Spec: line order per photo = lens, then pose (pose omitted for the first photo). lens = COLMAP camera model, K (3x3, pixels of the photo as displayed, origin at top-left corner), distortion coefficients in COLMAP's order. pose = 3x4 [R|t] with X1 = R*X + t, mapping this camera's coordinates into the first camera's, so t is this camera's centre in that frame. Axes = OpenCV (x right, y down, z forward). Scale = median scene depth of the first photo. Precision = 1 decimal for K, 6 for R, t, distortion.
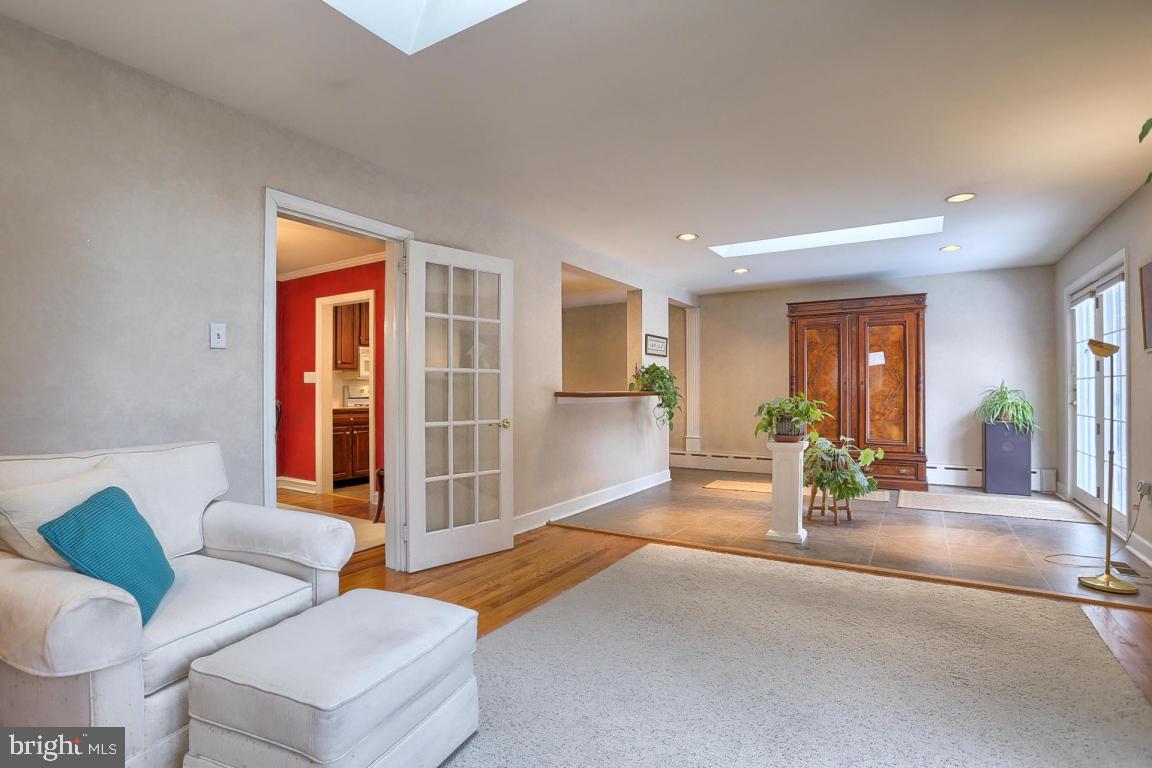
lens RADIAL K [[571.2, 0, 569.2], [0, 571.2, 383.6], [0, 0, 1]] dist [-0.082482, 0.039668]
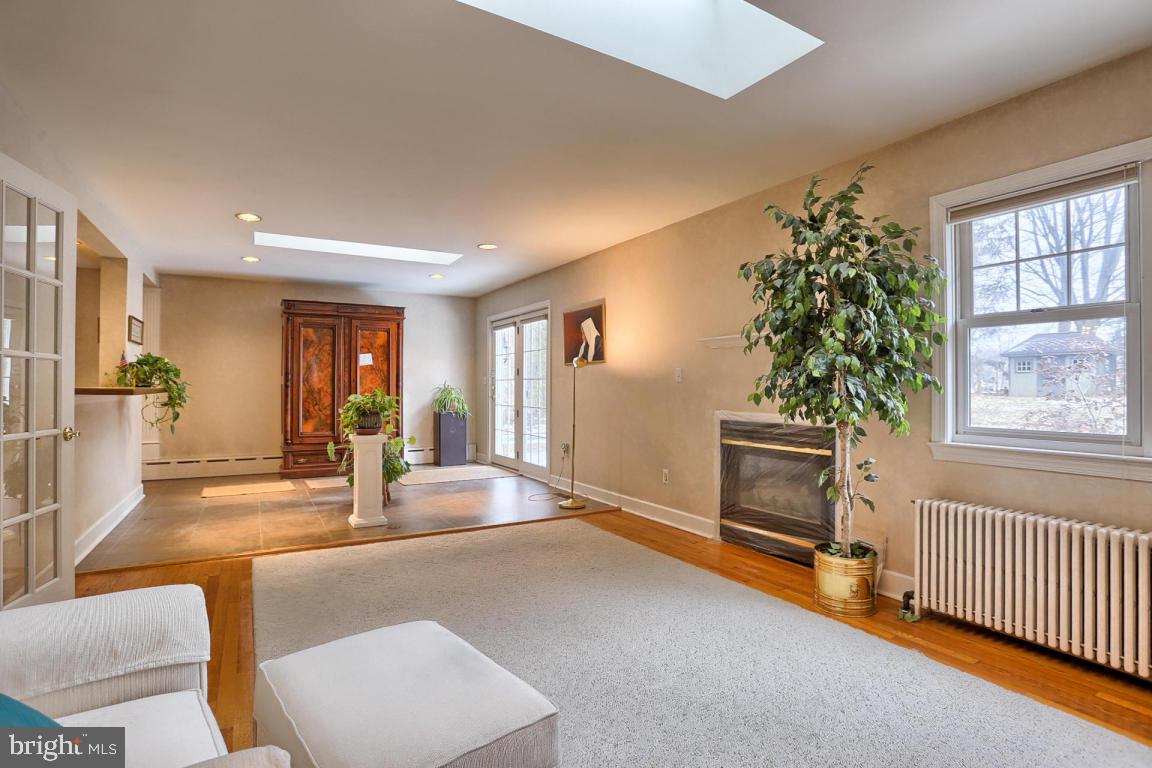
lens RADIAL K [[564.4, 0, 576.0], [0, 564.4, 384.0], [0, 0, 1]] dist [-0.079414, 0.032474]
pose [[0.452738, 0.007750, 0.891610, -0.277456], [-0.014183, 0.999898, -0.001489, 0.000972], [-0.891531, -0.011971, 0.452802, 0.111768]]
